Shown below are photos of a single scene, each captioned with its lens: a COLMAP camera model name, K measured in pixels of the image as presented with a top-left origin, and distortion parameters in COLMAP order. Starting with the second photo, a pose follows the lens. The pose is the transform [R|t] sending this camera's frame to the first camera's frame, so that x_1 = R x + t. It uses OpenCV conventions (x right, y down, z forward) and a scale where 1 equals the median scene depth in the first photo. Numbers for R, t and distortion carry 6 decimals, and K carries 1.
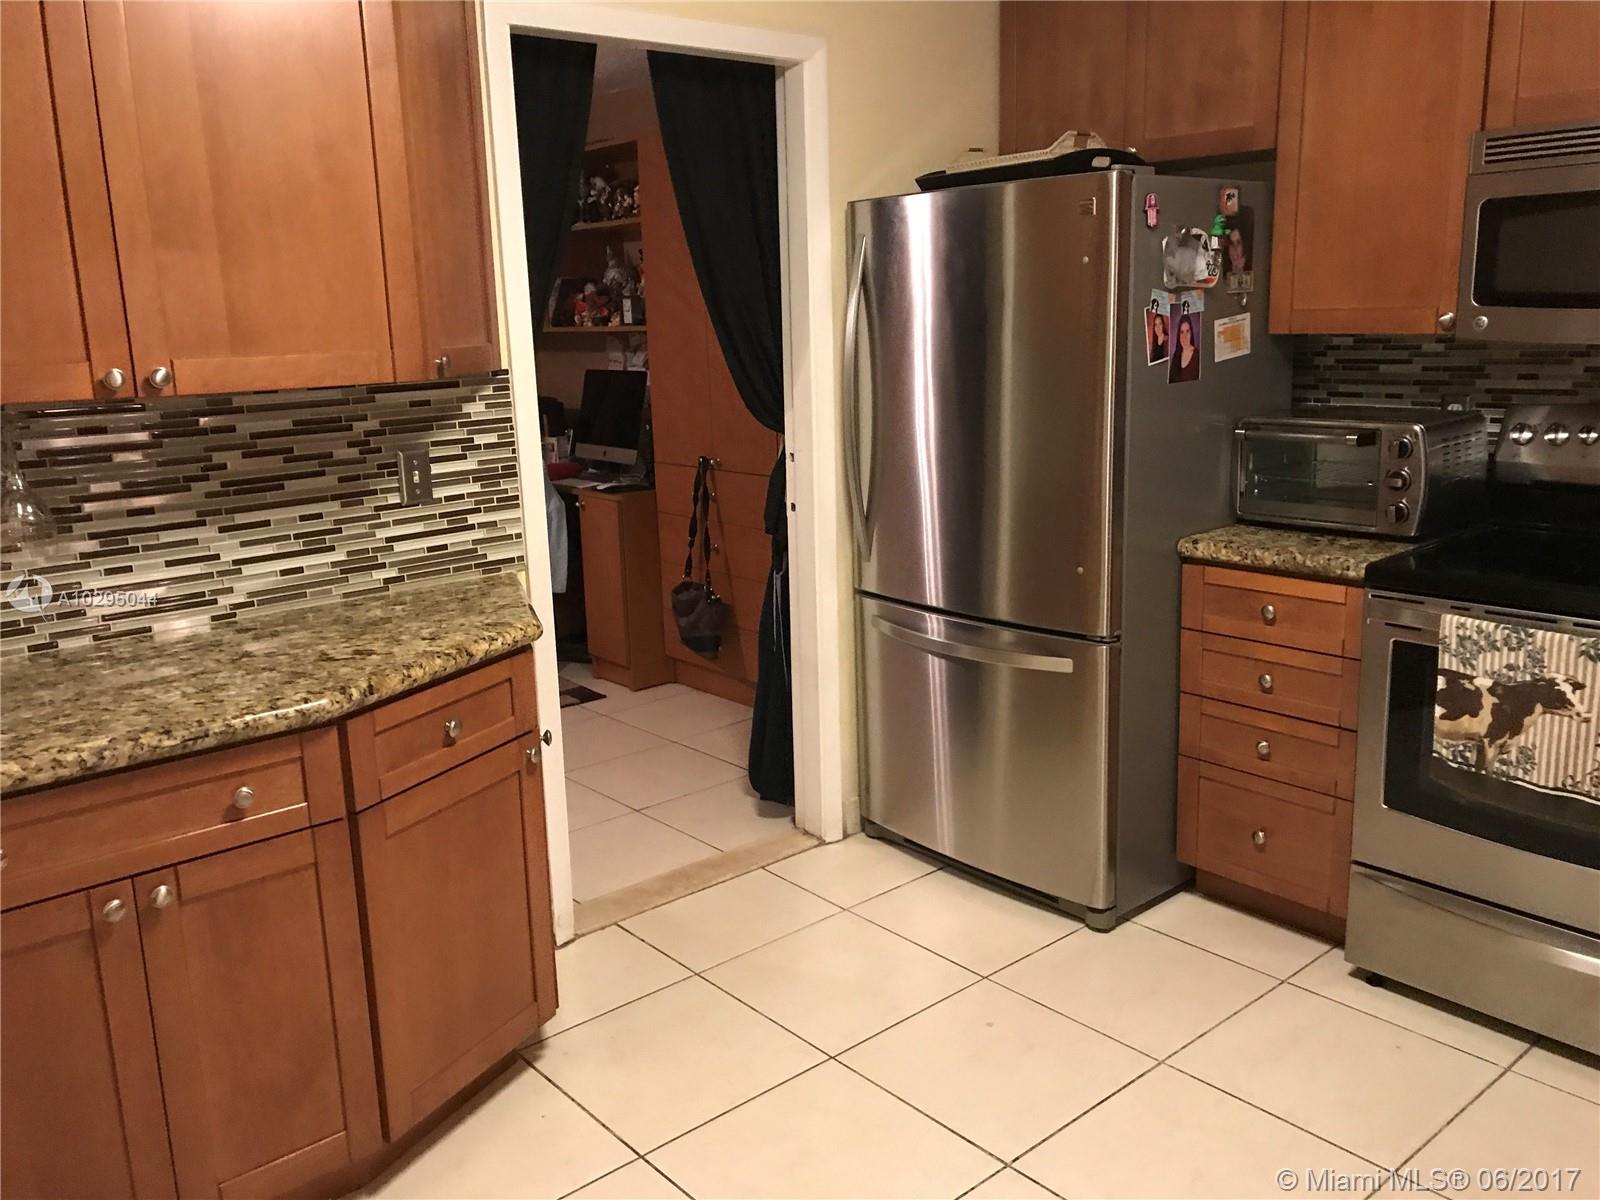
lens RADIAL K [[1323.3, 0, 793.3], [0, 1323.3, 597.9], [0, 0, 1]] dist [0.048744, -0.051198]
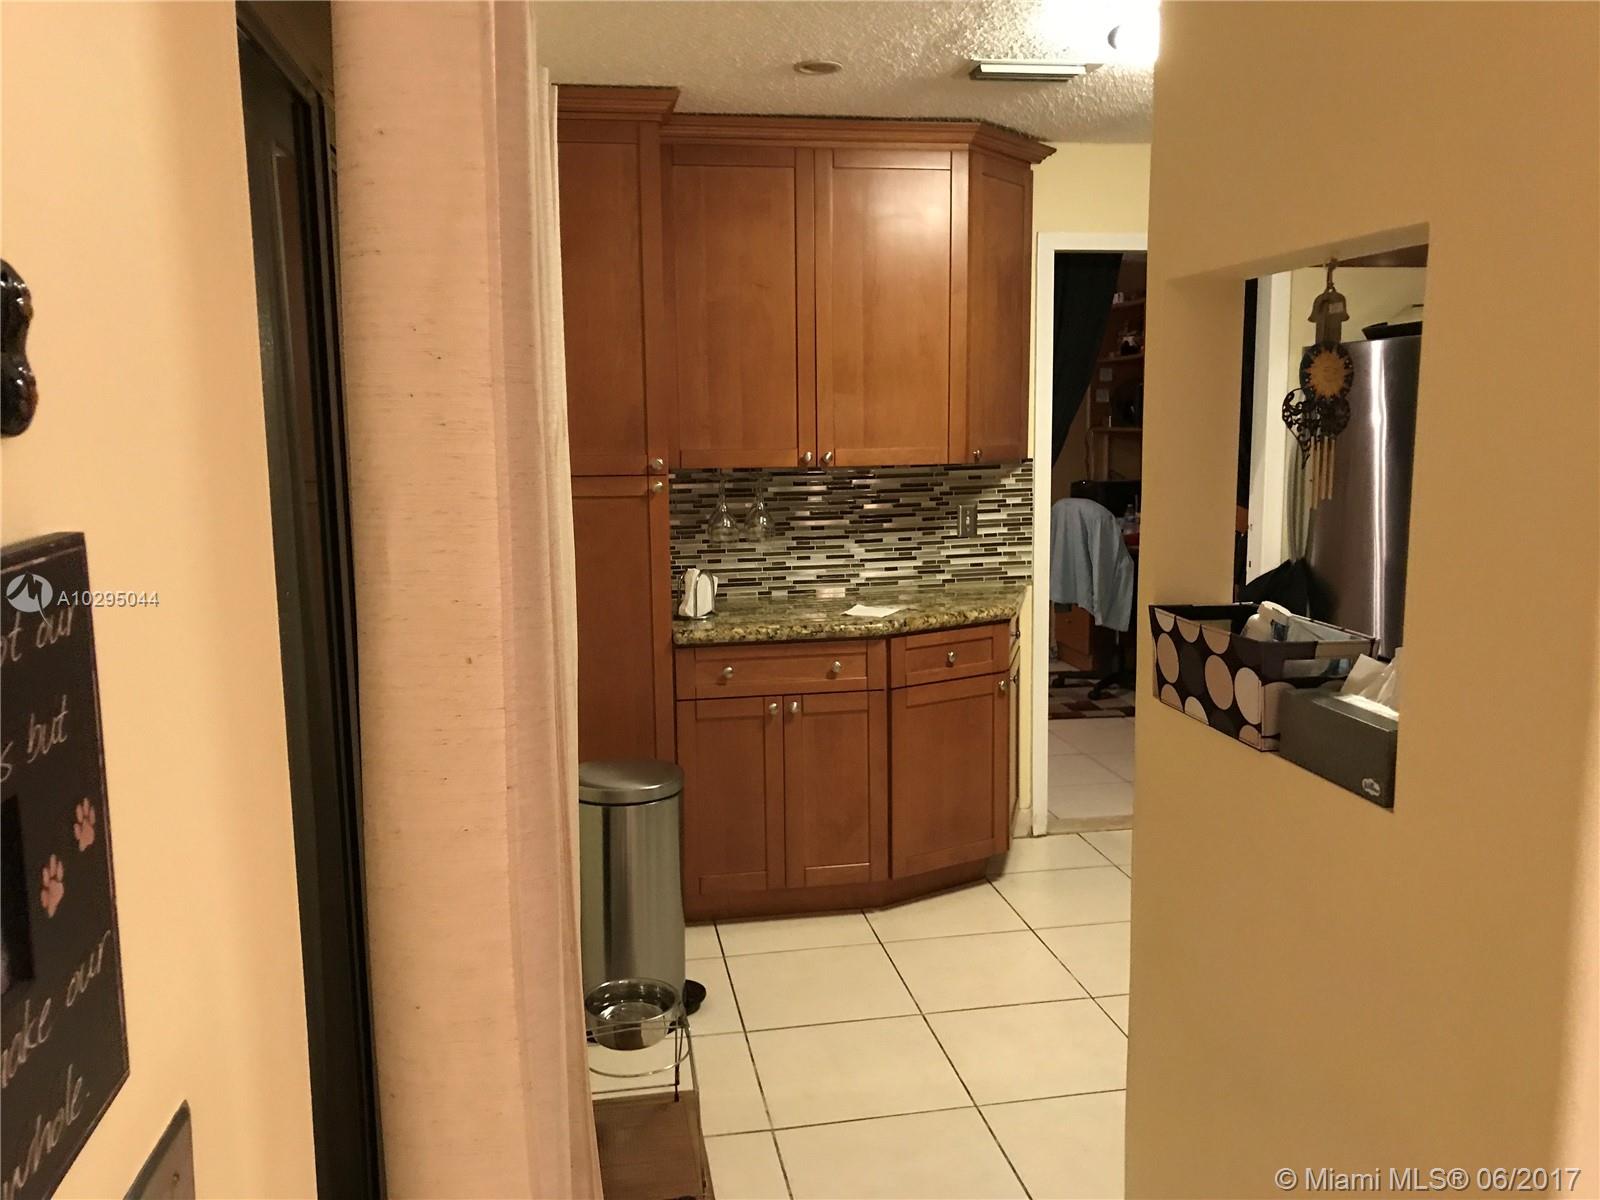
lens RADIAL K [[1323.3, 0, 788.1], [0, 1323.3, 614.6], [0, 0, 1]] dist [0.048744, -0.051198]
pose [[0.858992, 0.093376, -0.503402, 0.399310], [-0.119805, 0.992589, -0.020318, 0.093498], [0.497774, 0.077764, 0.863814, -0.583335]]
